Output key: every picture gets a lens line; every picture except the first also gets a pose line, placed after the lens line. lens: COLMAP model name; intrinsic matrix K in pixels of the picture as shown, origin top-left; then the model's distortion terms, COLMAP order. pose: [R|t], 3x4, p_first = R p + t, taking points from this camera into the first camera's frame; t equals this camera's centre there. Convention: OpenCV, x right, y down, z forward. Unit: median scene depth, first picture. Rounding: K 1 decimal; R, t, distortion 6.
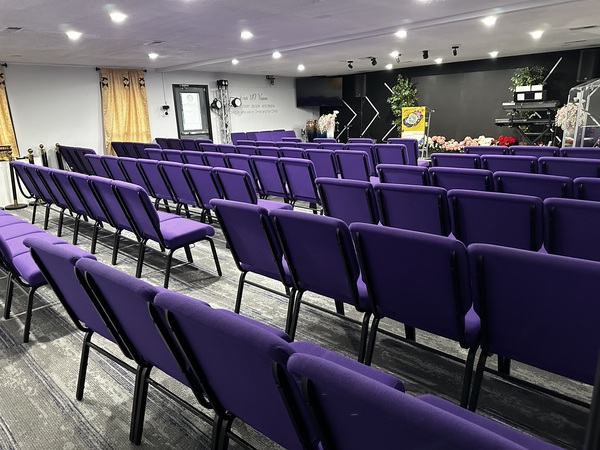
lens RADIAL K [[427.3, 0, 299.6], [0, 427.3, 223.3], [0, 0, 1]] dist [0.040989, -0.050473]
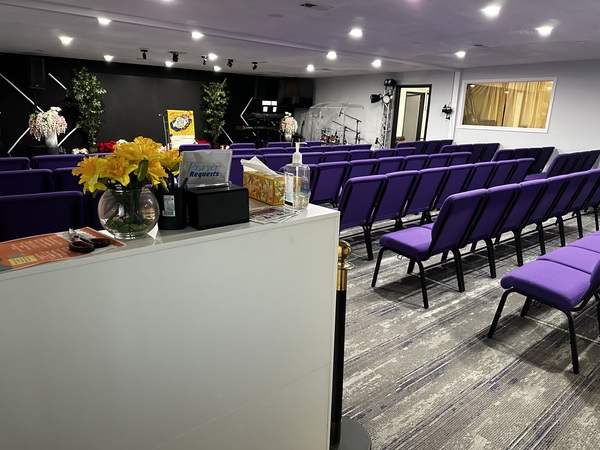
lens RADIAL K [[427.3, 0, 297.1], [0, 427.3, 229.8], [0, 0, 1]] dist [0.040989, -0.050473]
pose [[0.115094, -0.221098, 0.968436, -1.255853], [0.219765, 0.956425, 0.192237, -0.254836], [-0.968740, 0.190703, 0.158669, 1.153847]]
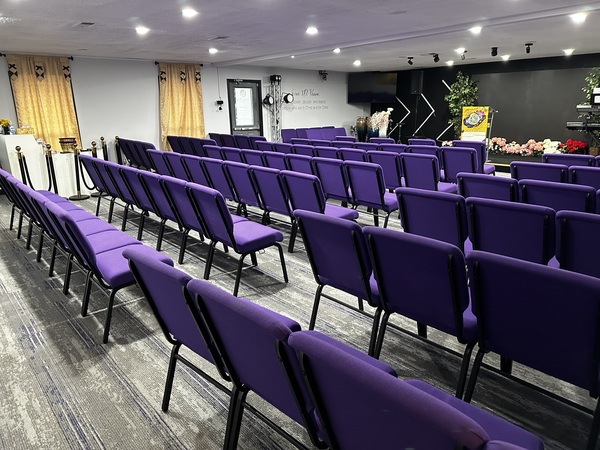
lens RADIAL K [[427.3, 0, 296.1], [0, 427.3, 230.7], [0, 0, 1]] dist [0.040989, -0.050473]
pose [[0.994887, 0.046616, -0.089588, -0.055472], [-0.043939, 0.998534, 0.031623, -0.018935], [0.090931, -0.027525, 0.995477, 0.021733]]
